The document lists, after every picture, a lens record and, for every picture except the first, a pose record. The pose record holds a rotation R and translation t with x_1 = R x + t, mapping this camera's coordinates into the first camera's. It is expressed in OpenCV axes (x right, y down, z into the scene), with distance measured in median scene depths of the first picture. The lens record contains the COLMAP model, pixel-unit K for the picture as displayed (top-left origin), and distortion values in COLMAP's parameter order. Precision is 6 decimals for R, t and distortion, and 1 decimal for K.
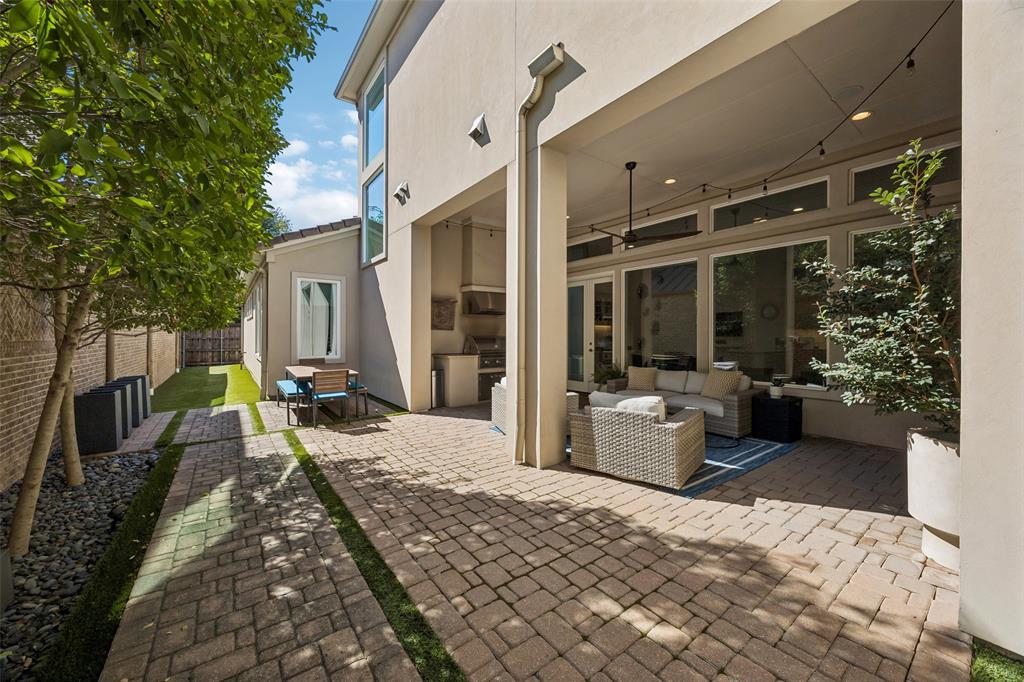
lens RADIAL K [[389.1, 0, 510.2], [0, 389.1, 341.7], [0, 0, 1]] dist [-0.003364, -0.000421]
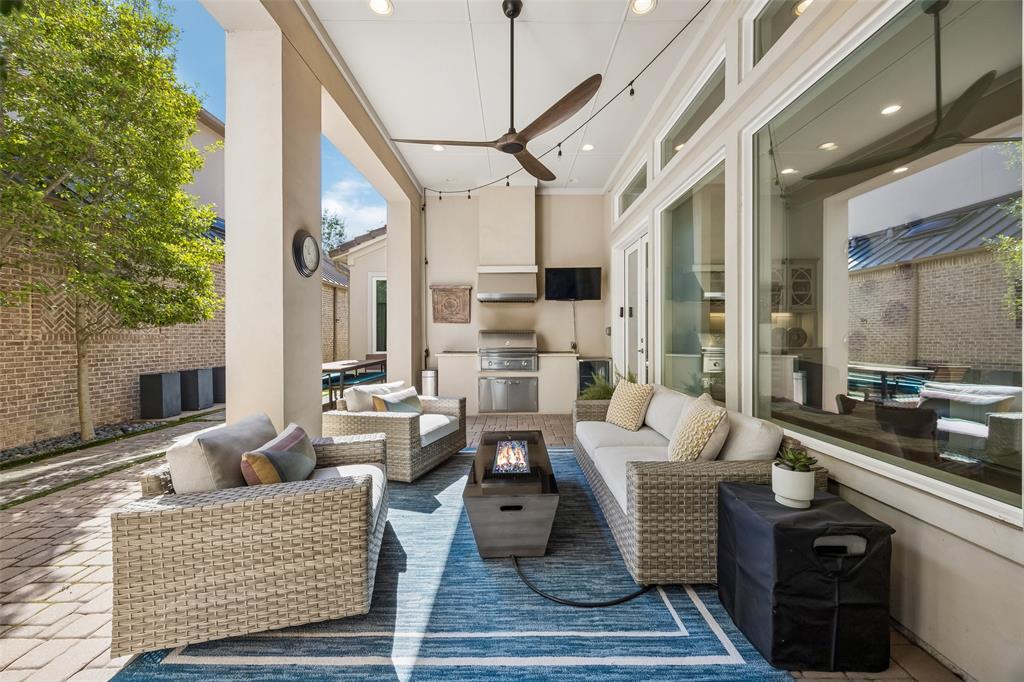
lens RADIAL K [[389.1, 0, 505.1], [0, 389.1, 340.2], [0, 0, 1]] dist [-0.003364, -0.000421]
pose [[0.794440, -0.001542, -0.607341, 1.044424], [0.004142, 0.999987, 0.002879, 0.014021], [0.607329, -0.004803, 0.794436, 0.908123]]
